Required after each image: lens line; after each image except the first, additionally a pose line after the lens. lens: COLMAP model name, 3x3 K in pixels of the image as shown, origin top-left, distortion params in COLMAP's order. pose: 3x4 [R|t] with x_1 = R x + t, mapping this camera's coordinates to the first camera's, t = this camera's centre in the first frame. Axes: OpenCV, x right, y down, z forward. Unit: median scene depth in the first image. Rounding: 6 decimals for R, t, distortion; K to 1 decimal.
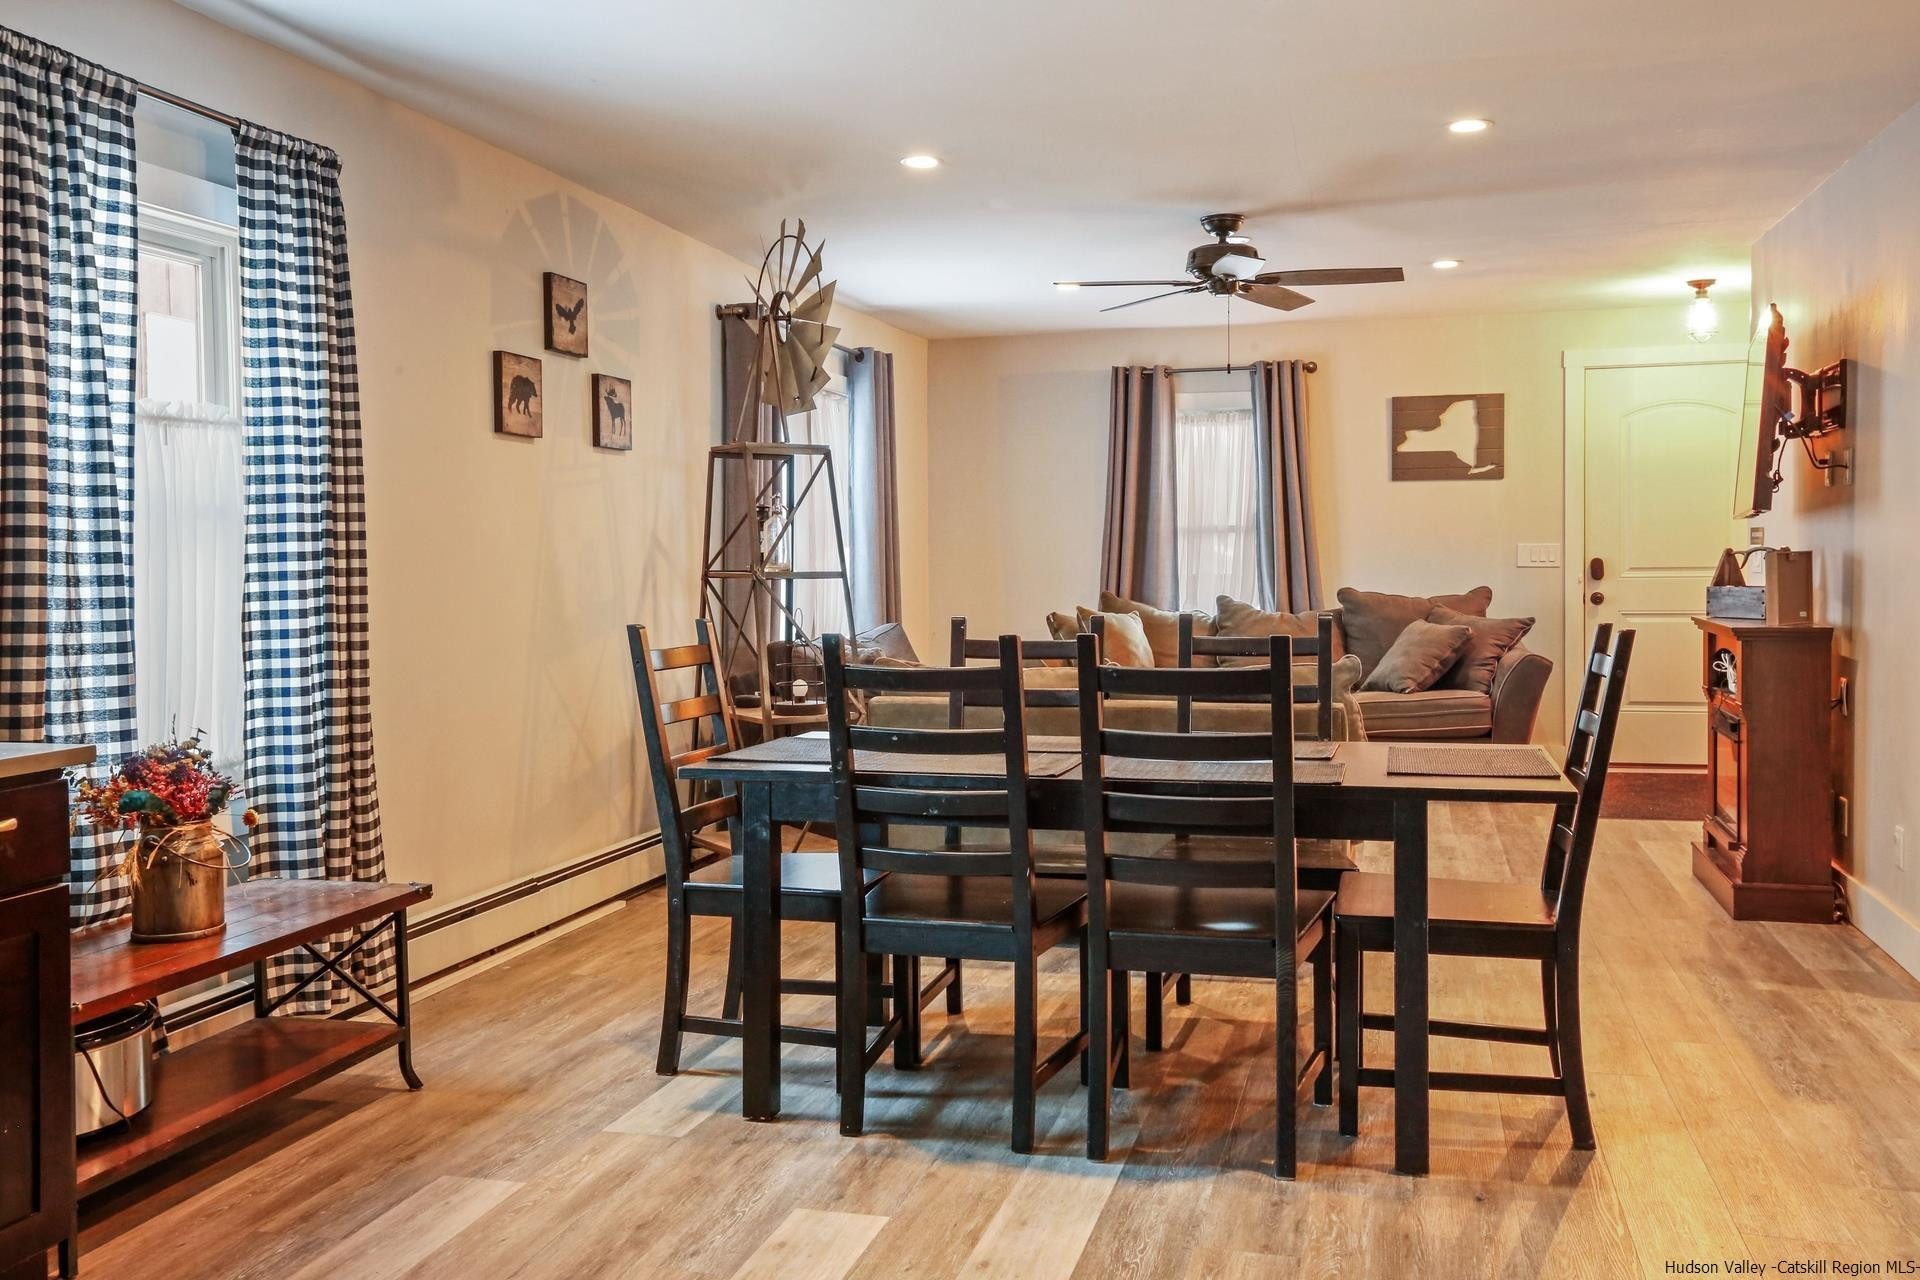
lens RADIAL K [[1714.3, 0, 926.5], [0, 1714.3, 590.8], [0, 0, 1]] dist [-0.009345, 0.142363]
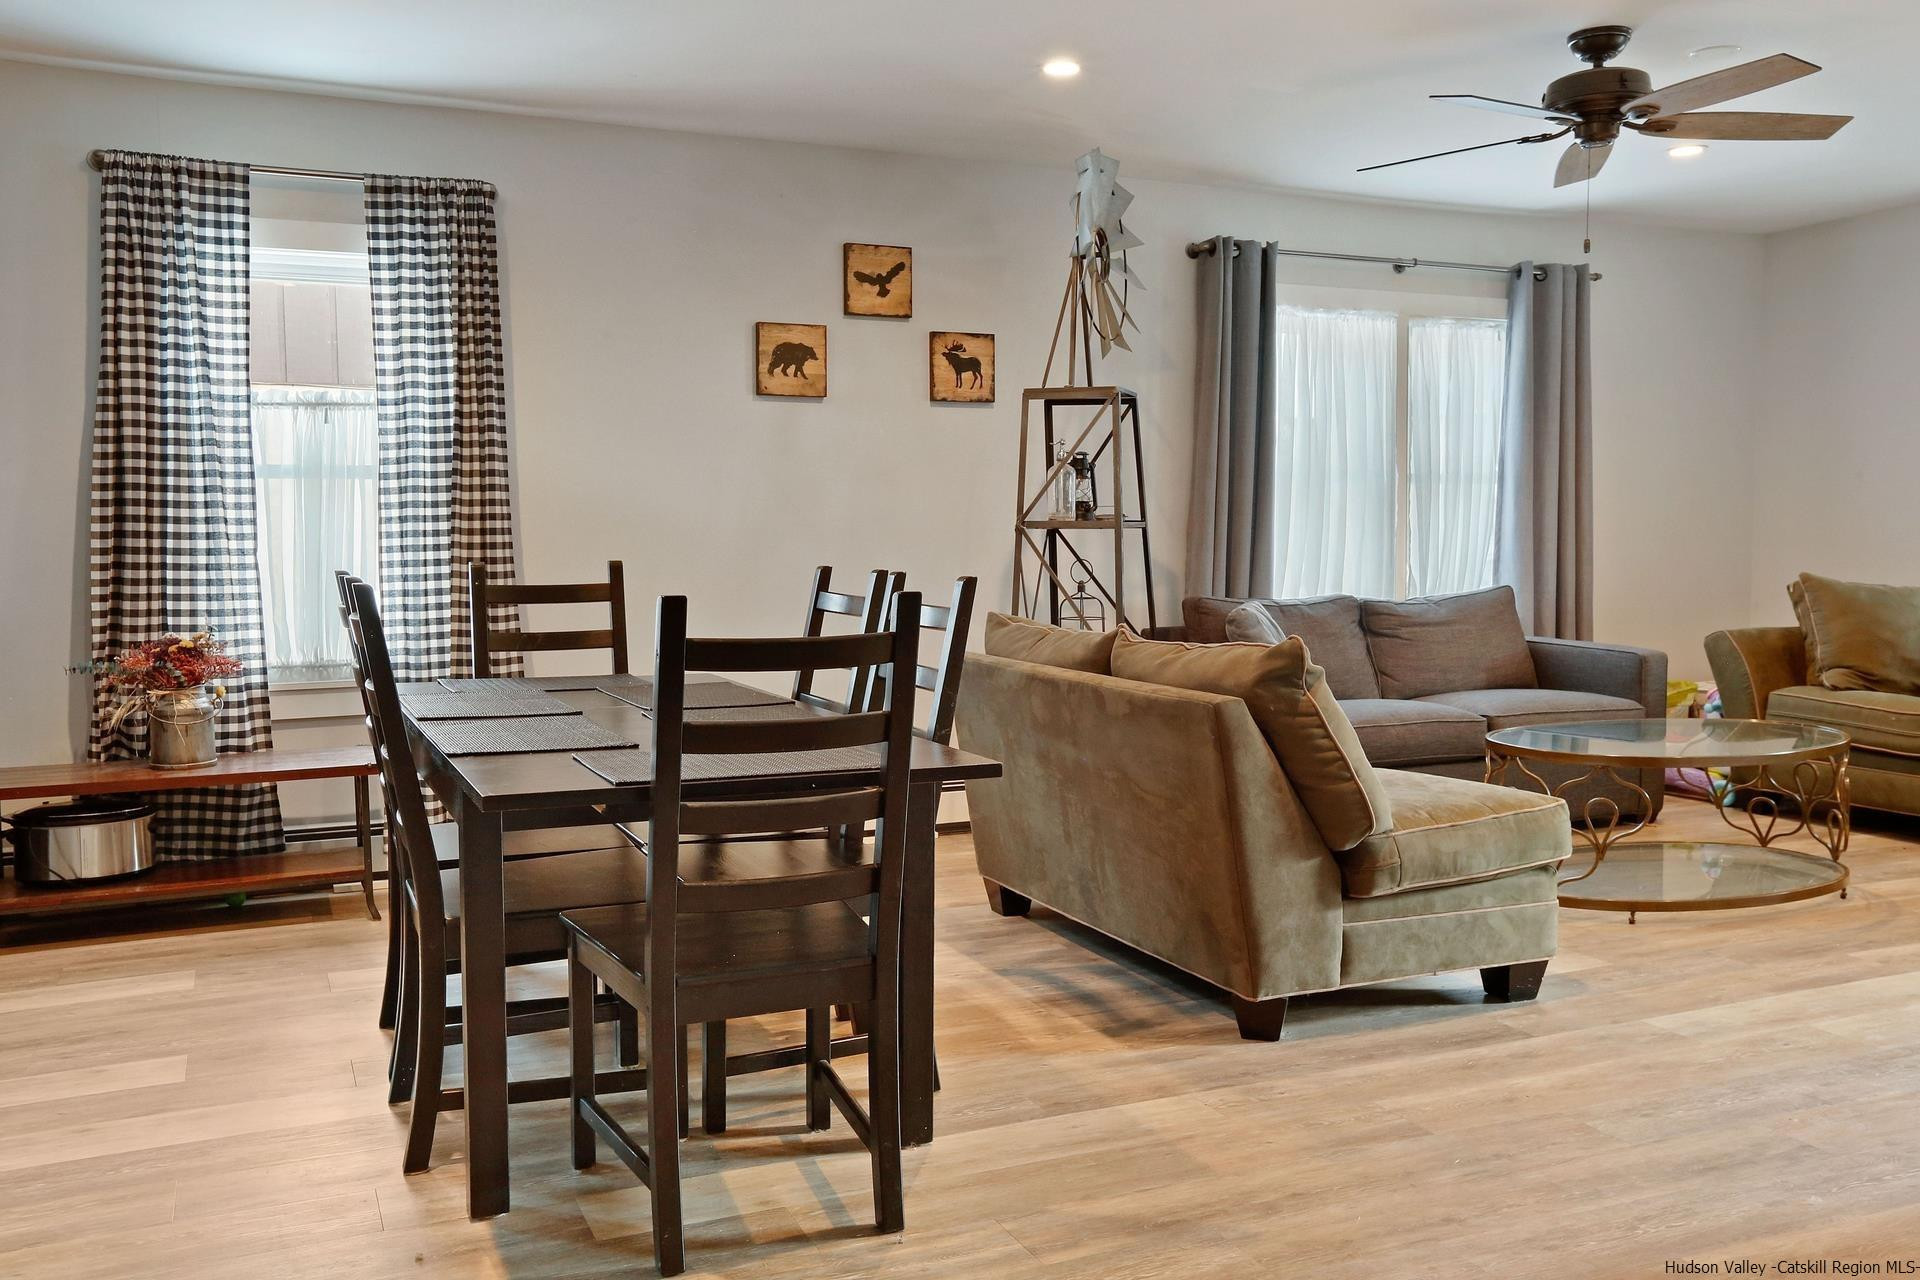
lens RADIAL K [[1594.6, 0, 939.3], [0, 1594.6, 639.9], [0, 0, 1]] dist [-0.025785, 0.128173]
pose [[0.637903, 0.065012, -0.767367, 0.773647], [-0.019738, 0.997483, 0.068100, -0.006774], [0.769864, -0.028294, 0.637581, 0.506976]]
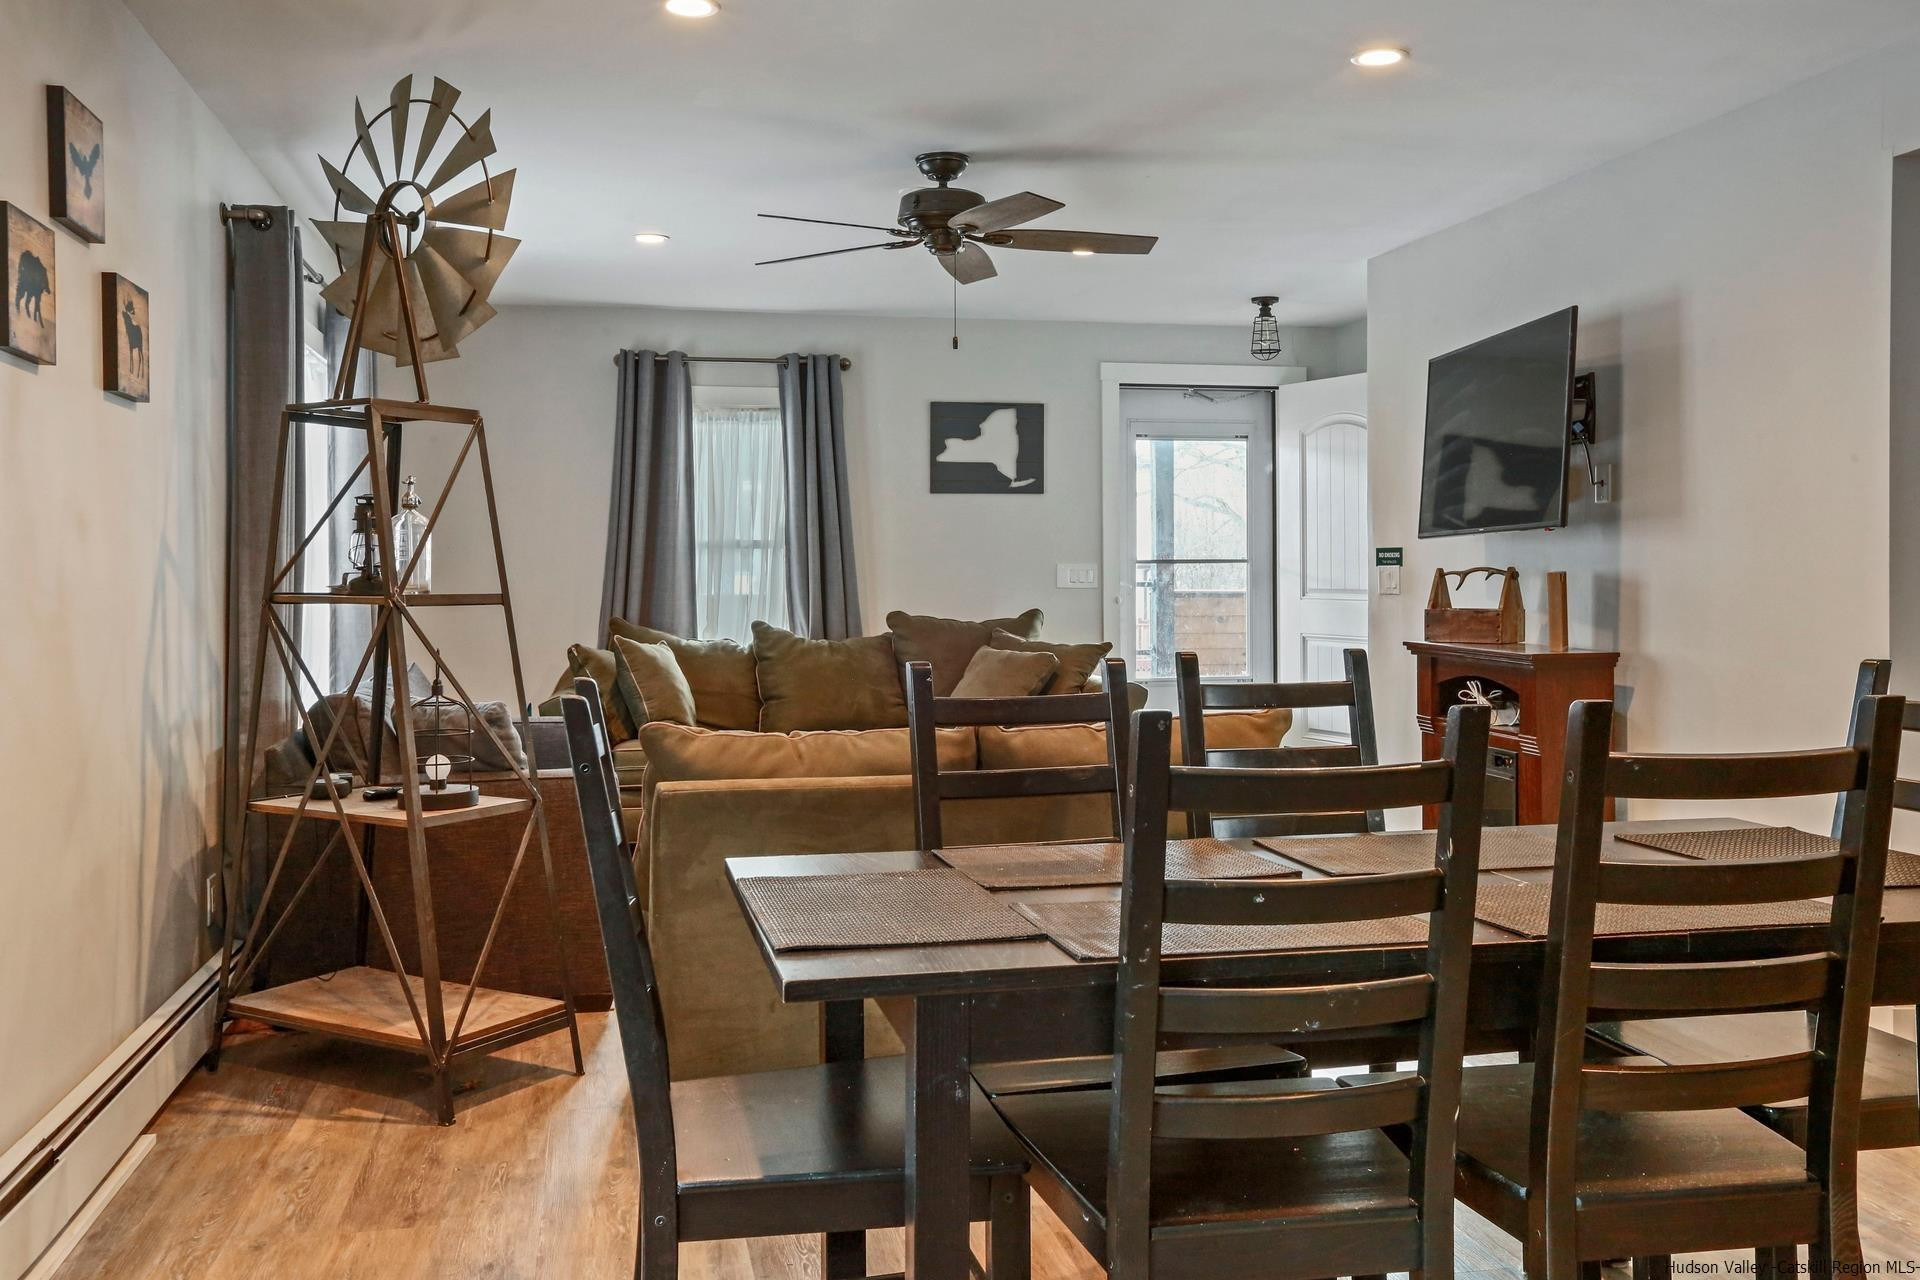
lens RADIAL K [[1667.6, 0, 958.1], [0, 1667.6, 554.3], [0, 0, 1]] dist [-0.043421, 0.142667]
pose [[0.882291, 0.010155, 0.470595, -0.276945], [0.005749, 0.999460, -0.032345, -0.006403], [-0.470669, 0.031243, 0.881757, 0.449276]]
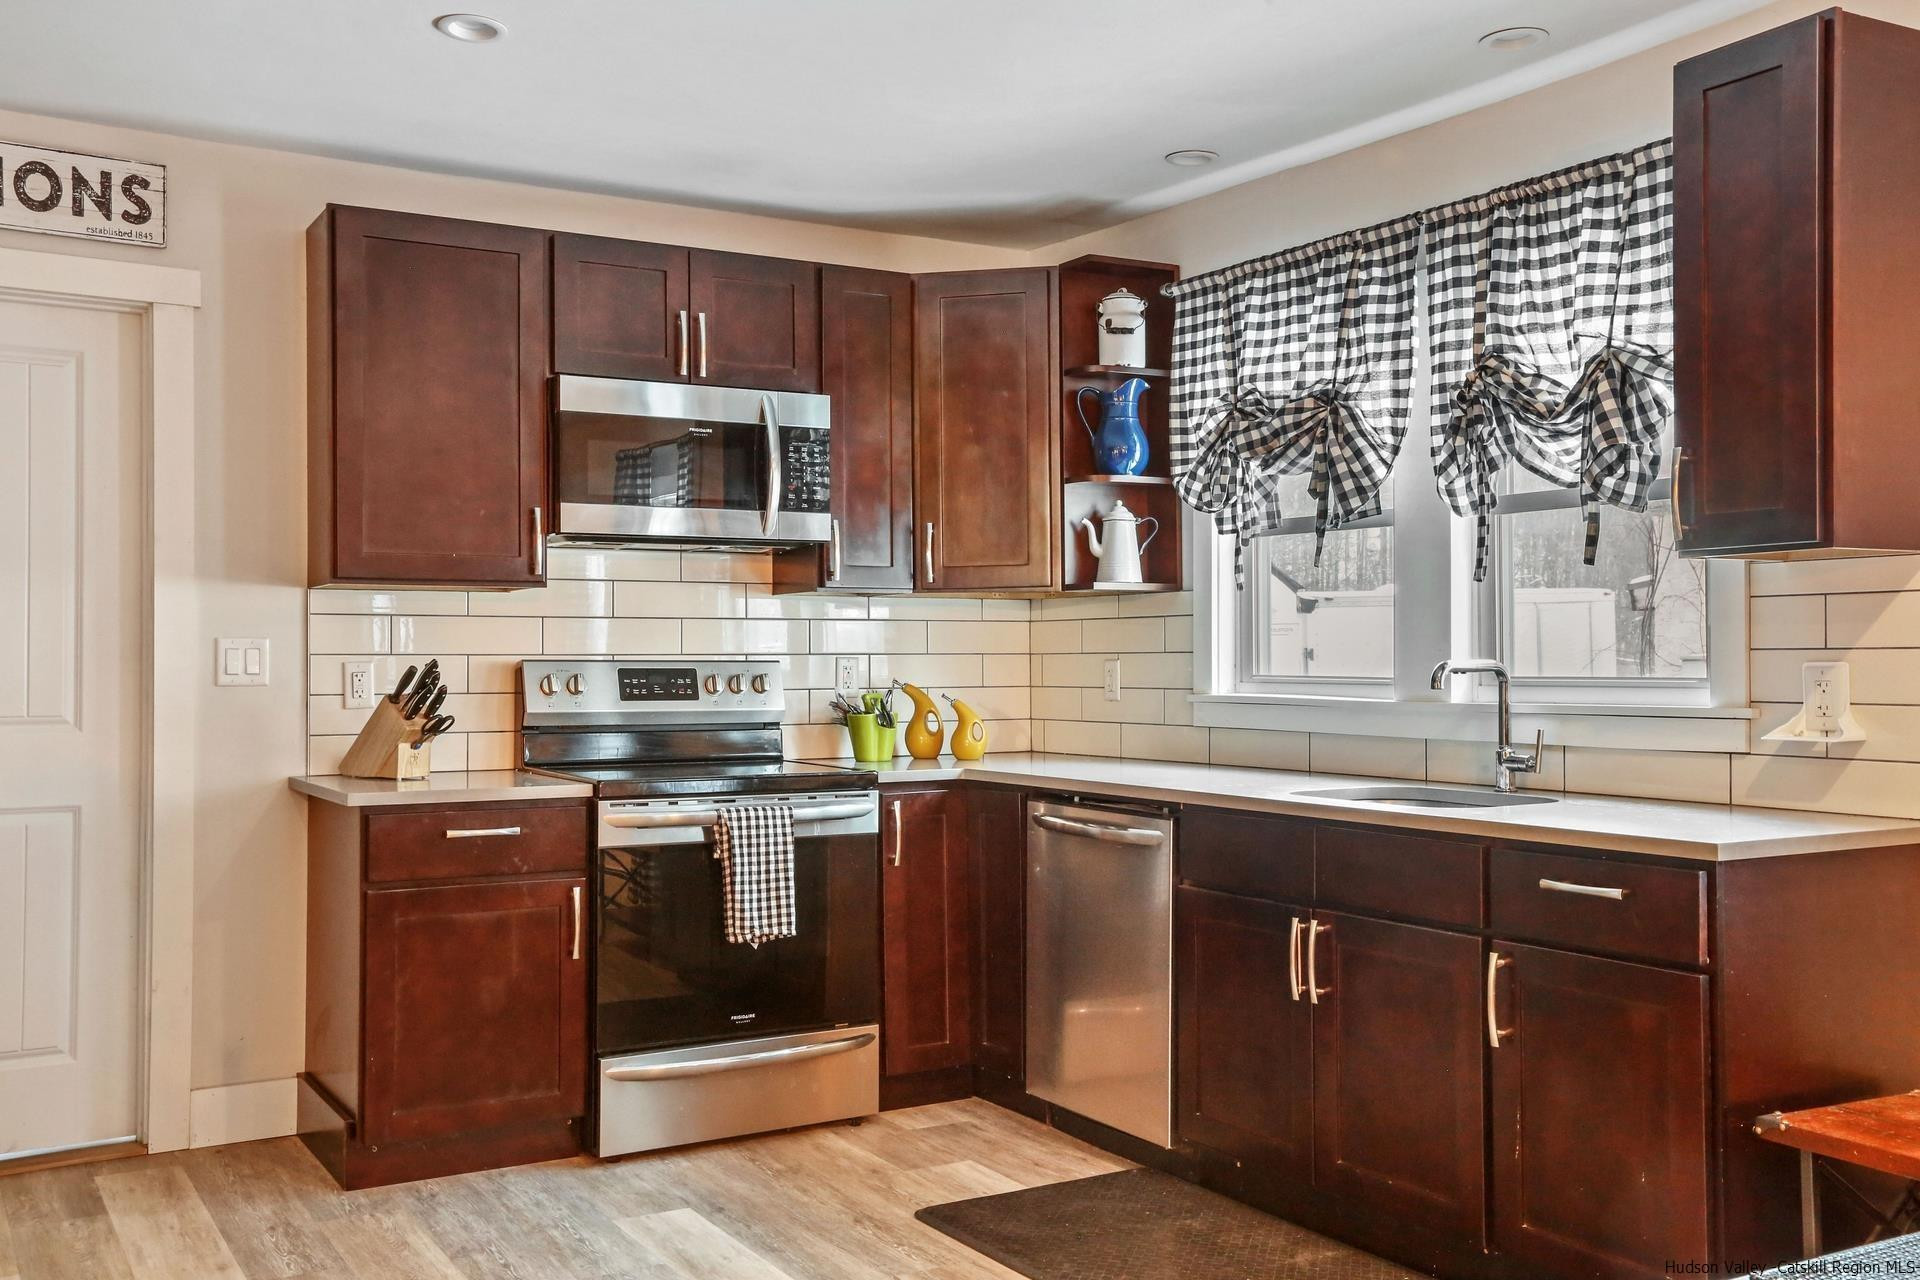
lens RADIAL K [[1824.8, 0, 932.7], [0, 1824.8, 643.7], [0, 0, 1]] dist [-0.008378, 0.137124]
pose [[-0.687638, 0.008903, -0.726000, 0.370160], [-0.005749, 0.999827, 0.017707, -0.025242], [0.726031, 0.016350, -0.687467, 0.903787]]
